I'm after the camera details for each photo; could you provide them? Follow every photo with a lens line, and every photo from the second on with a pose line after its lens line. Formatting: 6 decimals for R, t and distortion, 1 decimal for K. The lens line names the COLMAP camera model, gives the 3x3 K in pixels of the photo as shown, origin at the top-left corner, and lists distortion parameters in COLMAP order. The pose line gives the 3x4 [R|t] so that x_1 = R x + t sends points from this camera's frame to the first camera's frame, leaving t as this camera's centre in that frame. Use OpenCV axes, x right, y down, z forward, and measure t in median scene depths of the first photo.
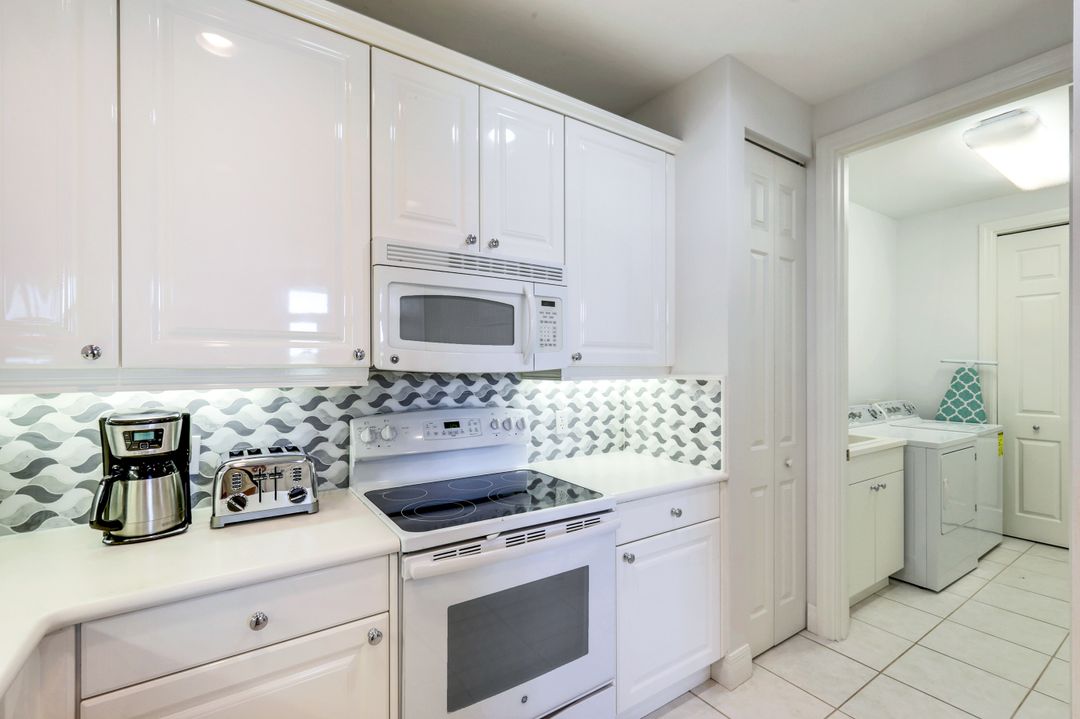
lens RADIAL K [[482.6, 0, 545.2], [0, 482.6, 364.5], [0, 0, 1]] dist [0.003147, 0.000642]
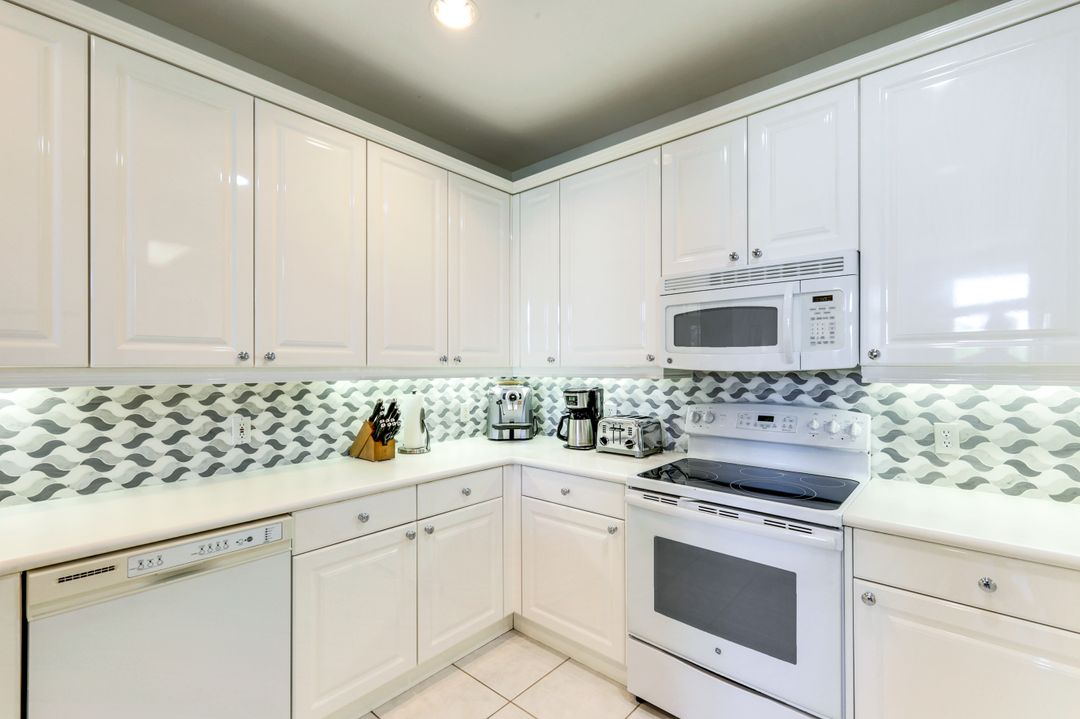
lens RADIAL K [[482.6, 0, 545.2], [0, 482.6, 364.5], [0, 0, 1]] dist [0.003147, 0.000642]
pose [[0.245446, -0.003028, -0.969406, 0.783105], [0.003736, 0.999991, -0.002178, 0.001827], [0.969403, -0.003087, 0.245455, 0.246953]]
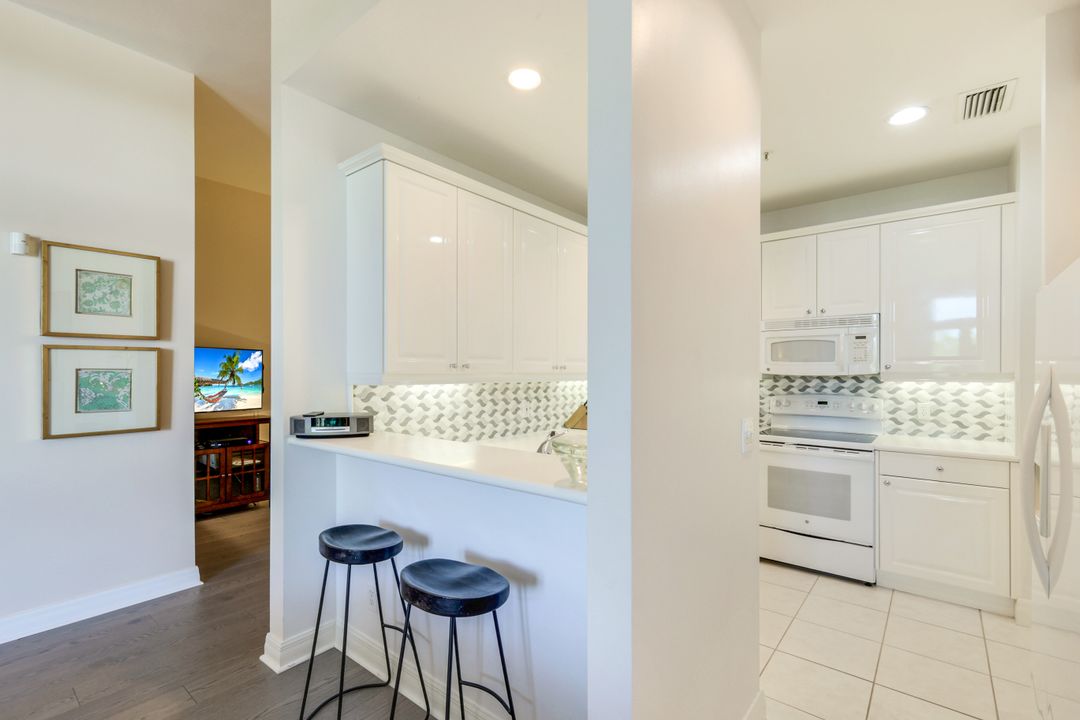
lens RADIAL K [[493.1, 0, 542.5], [0, 493.1, 371.1], [0, 0, 1]] dist [0.001081, -0.000055]
pose [[0.277089, -0.000465, -0.960844, 1.434611], [0.002498, 0.999997, 0.000236, -0.004752], [0.960841, -0.002465, 0.277090, -0.637311]]
